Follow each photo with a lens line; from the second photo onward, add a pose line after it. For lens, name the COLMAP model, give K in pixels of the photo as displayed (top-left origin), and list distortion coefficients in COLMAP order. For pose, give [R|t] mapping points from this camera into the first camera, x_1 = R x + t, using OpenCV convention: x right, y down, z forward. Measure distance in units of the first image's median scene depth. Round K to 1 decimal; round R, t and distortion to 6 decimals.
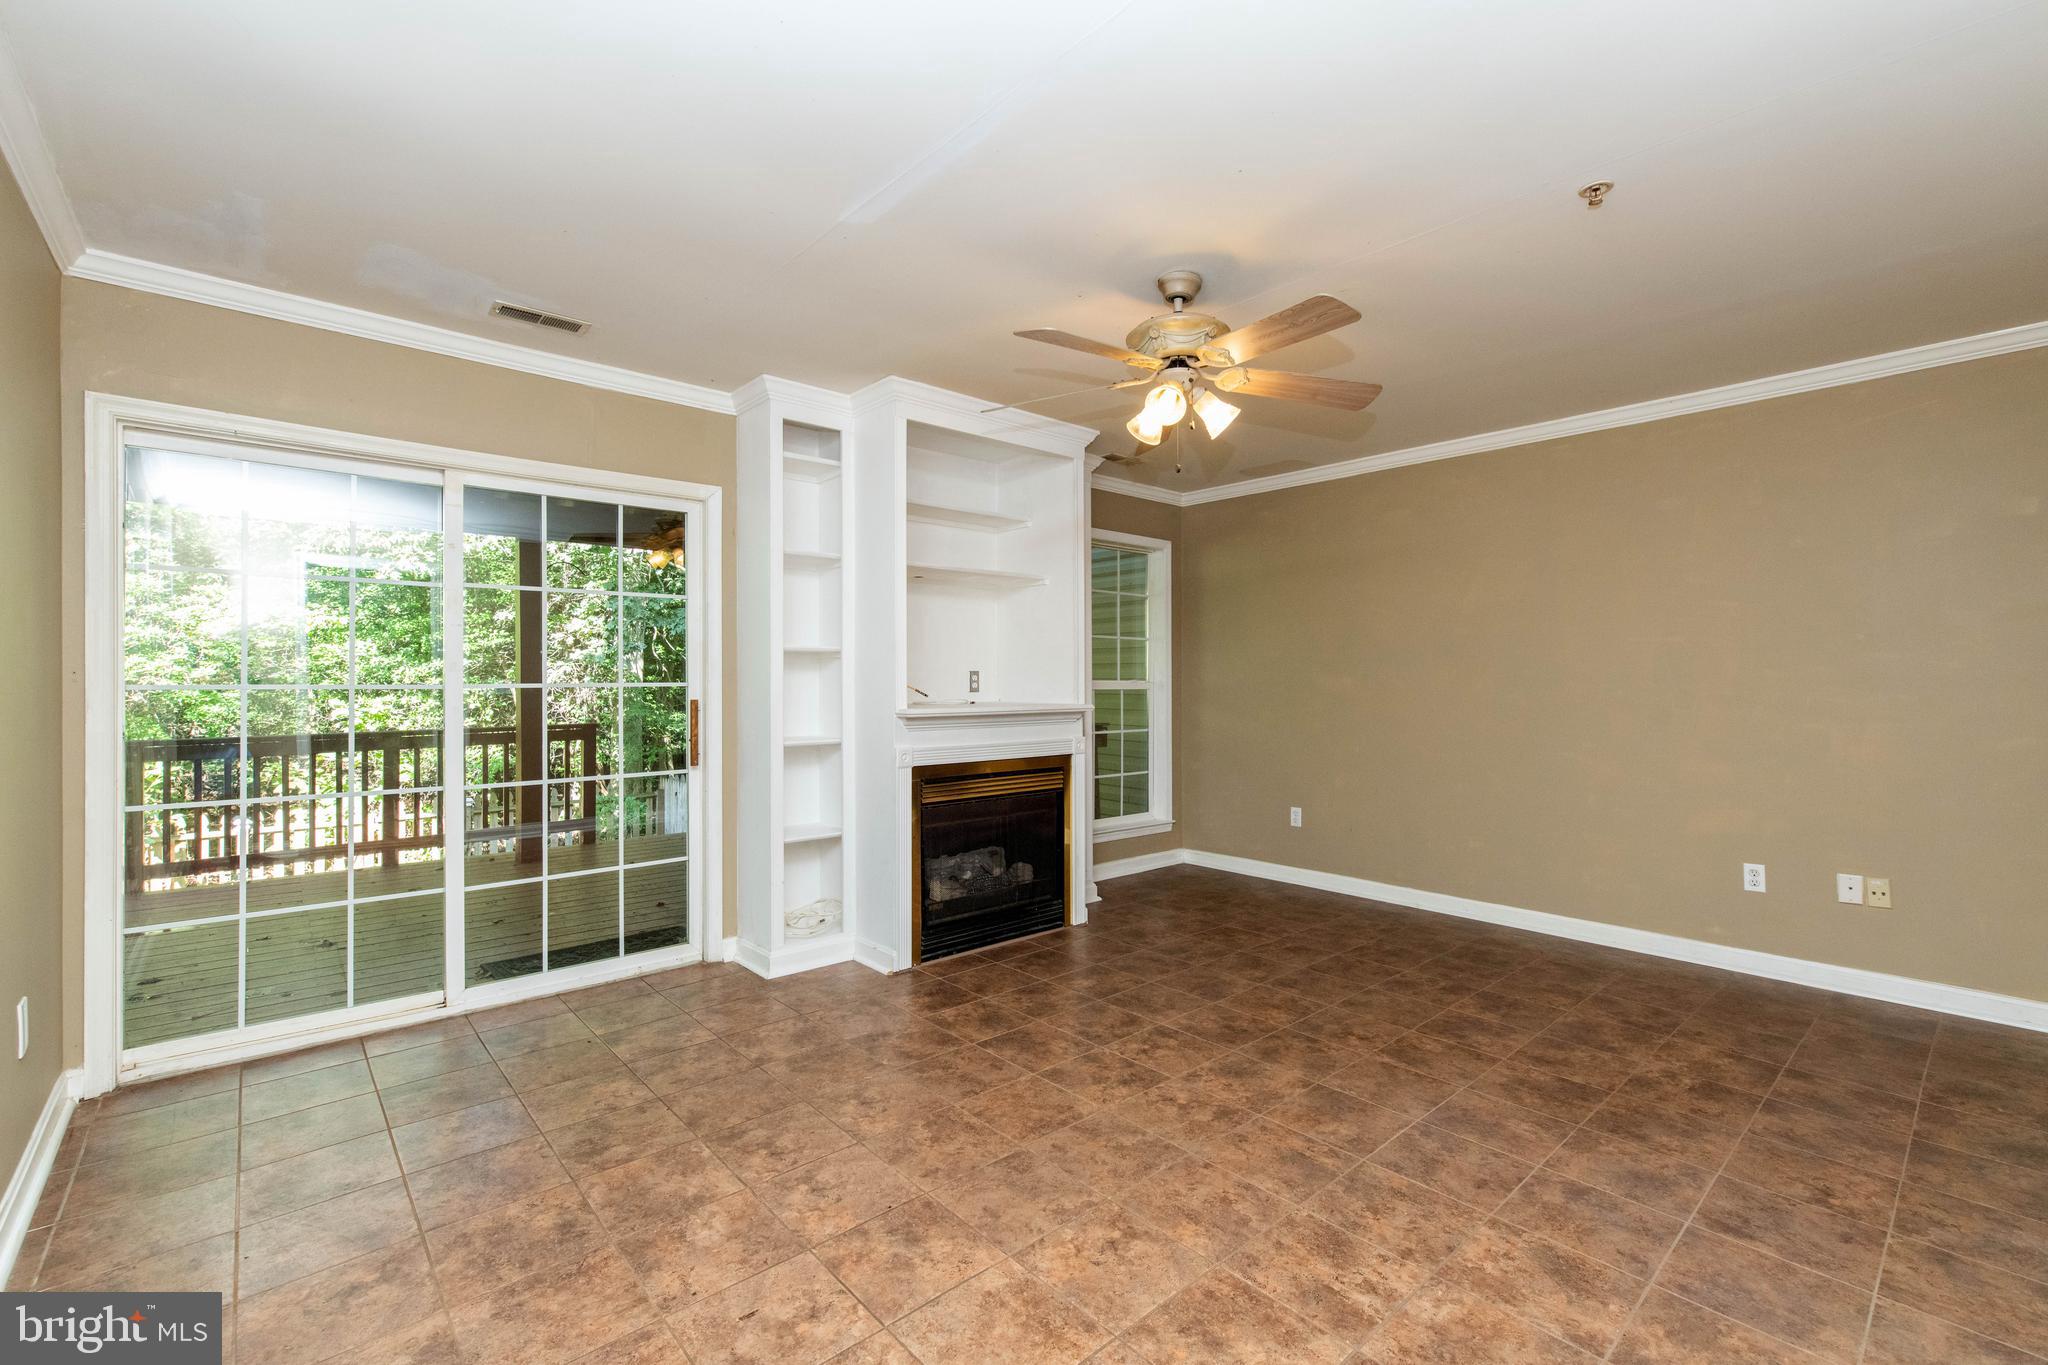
lens RADIAL K [[878.0, 0, 1027.8], [0, 878.0, 674.4], [0, 0, 1]] dist [-0.001748, -0.000702]
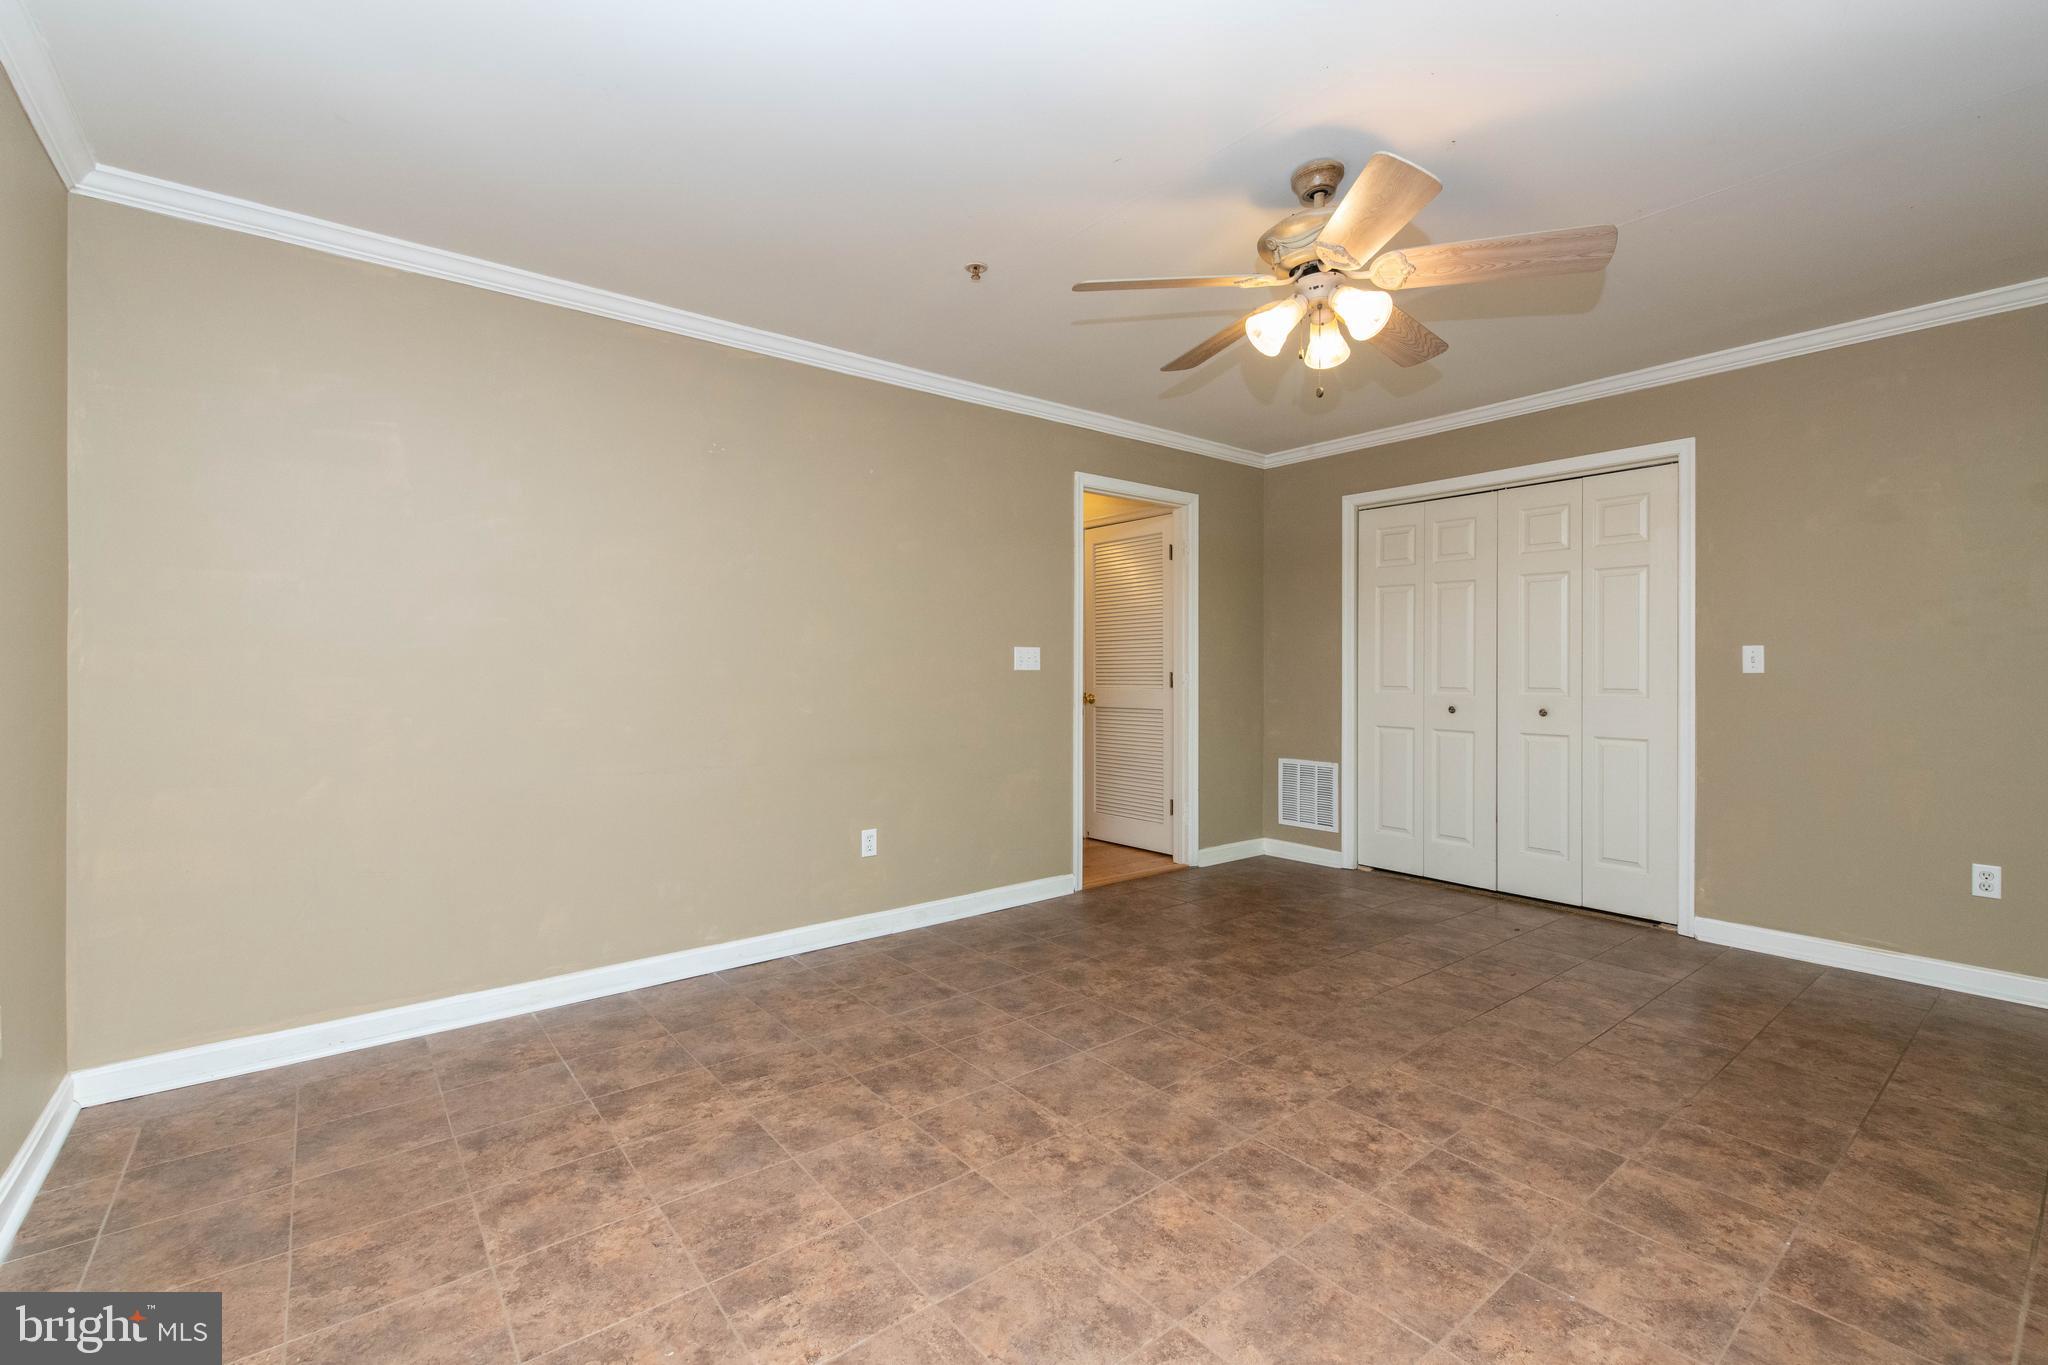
lens RADIAL K [[878.0, 0, 1027.8], [0, 878.0, 674.4], [0, 0, 1]] dist [-0.001748, -0.000702]
pose [[-0.998748, 0.000017, 0.050021, 0.422823], [0.000011, 1.000000, -0.000122, 0.041242], [-0.050021, -0.000121, -0.998748, 1.917972]]
